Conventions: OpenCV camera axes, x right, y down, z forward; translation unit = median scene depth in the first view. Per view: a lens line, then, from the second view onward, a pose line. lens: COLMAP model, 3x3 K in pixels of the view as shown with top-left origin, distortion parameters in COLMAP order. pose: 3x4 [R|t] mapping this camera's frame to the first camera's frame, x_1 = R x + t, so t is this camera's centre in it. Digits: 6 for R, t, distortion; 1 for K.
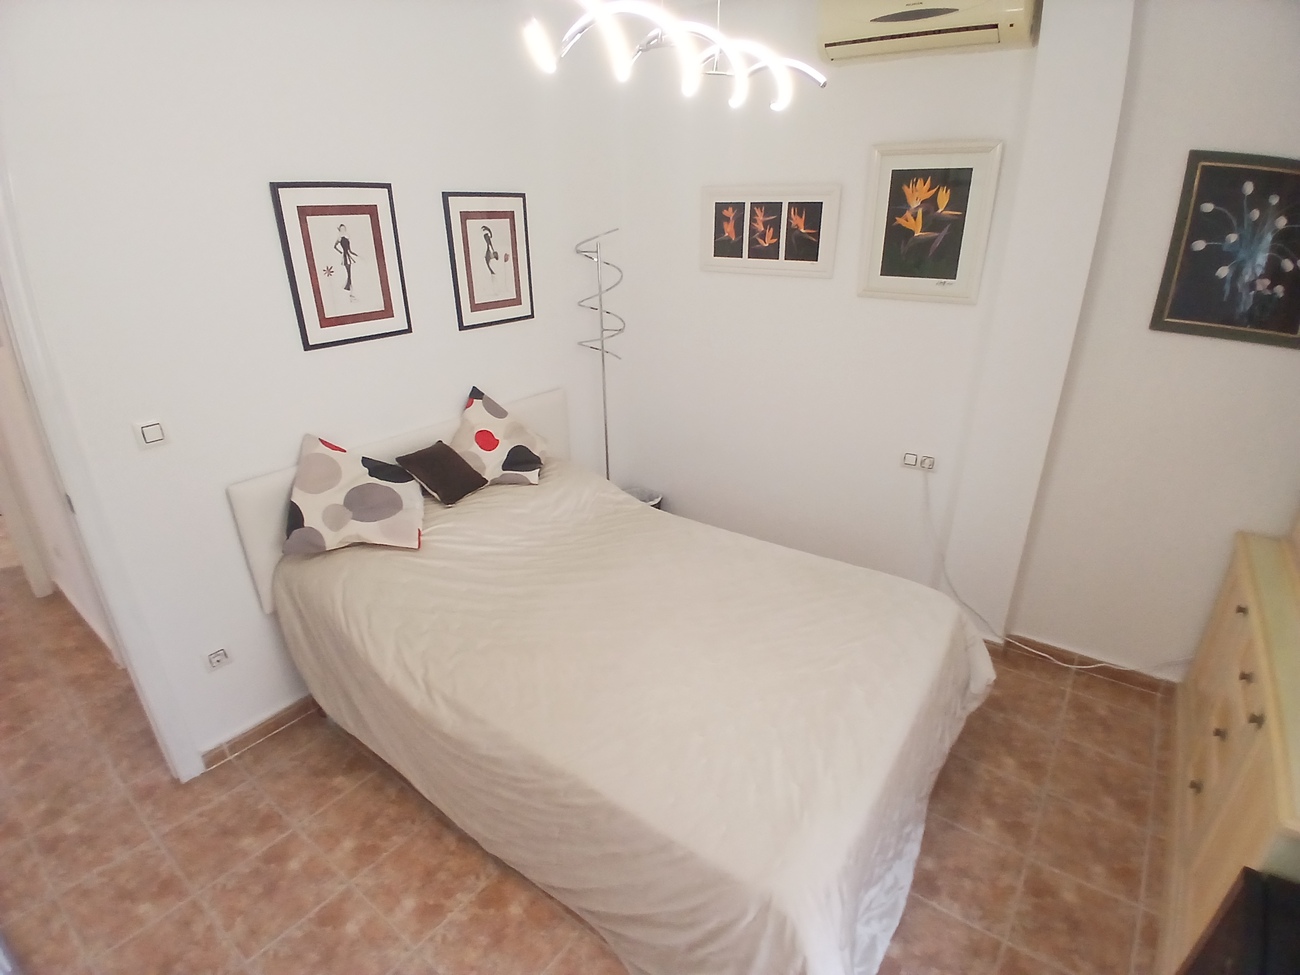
lens RADIAL K [[590.0, 0, 650.0], [0, 590.0, 487.5], [0, 0, 1]] dist [-0.072732, -0.000203]
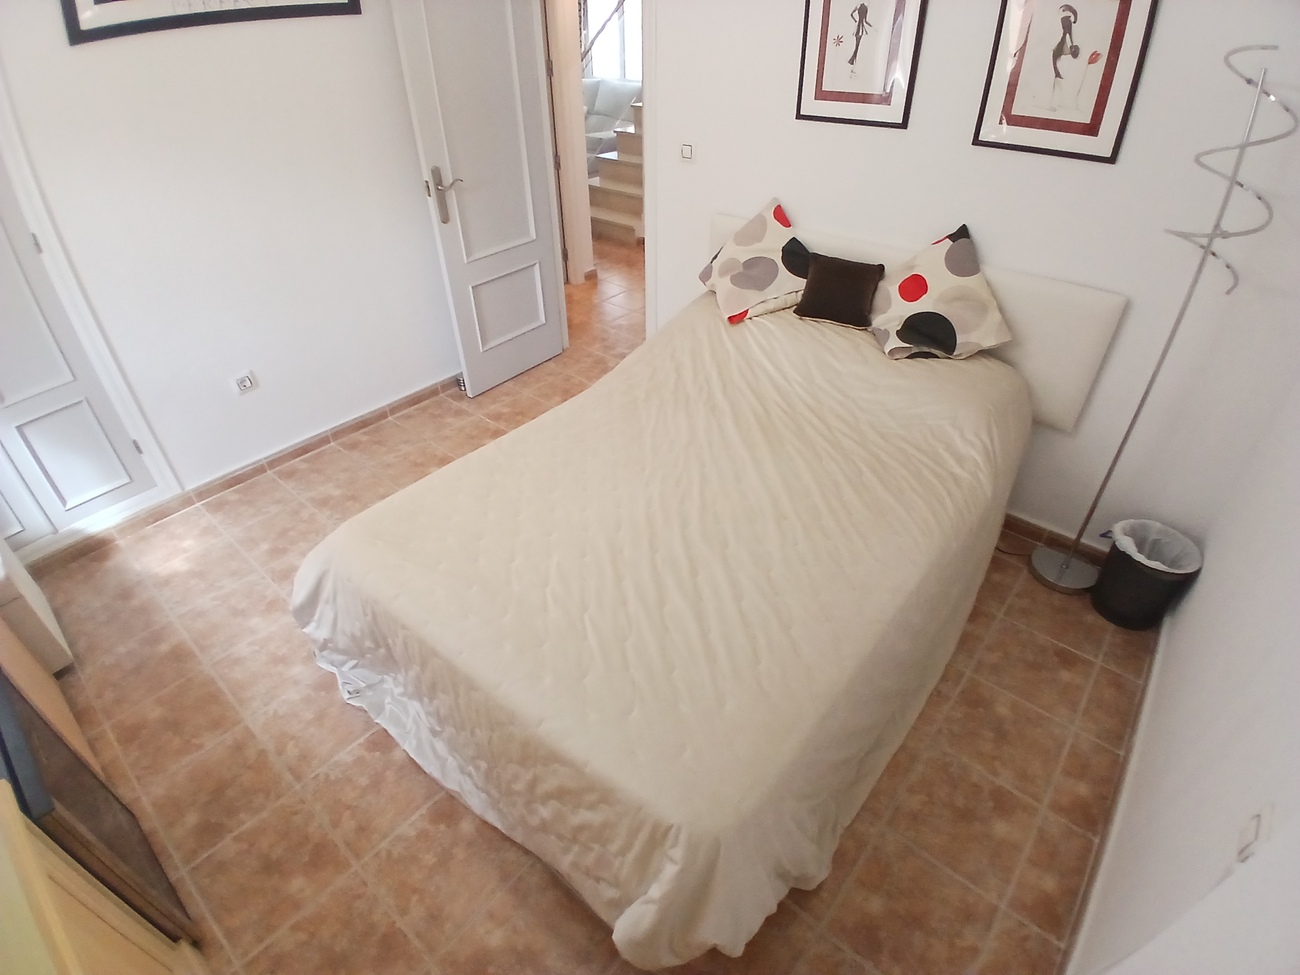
lens RADIAL K [[658.3, 0, 650.0], [0, 658.3, 487.5], [0, 0, 1]] dist [-0.001622, -0.048805]
pose [[-0.026313, 0.595993, -0.802558, 0.786088], [-0.396275, 0.730843, 0.555728, -0.298255], [0.917755, 0.332657, 0.216947, 0.691864]]
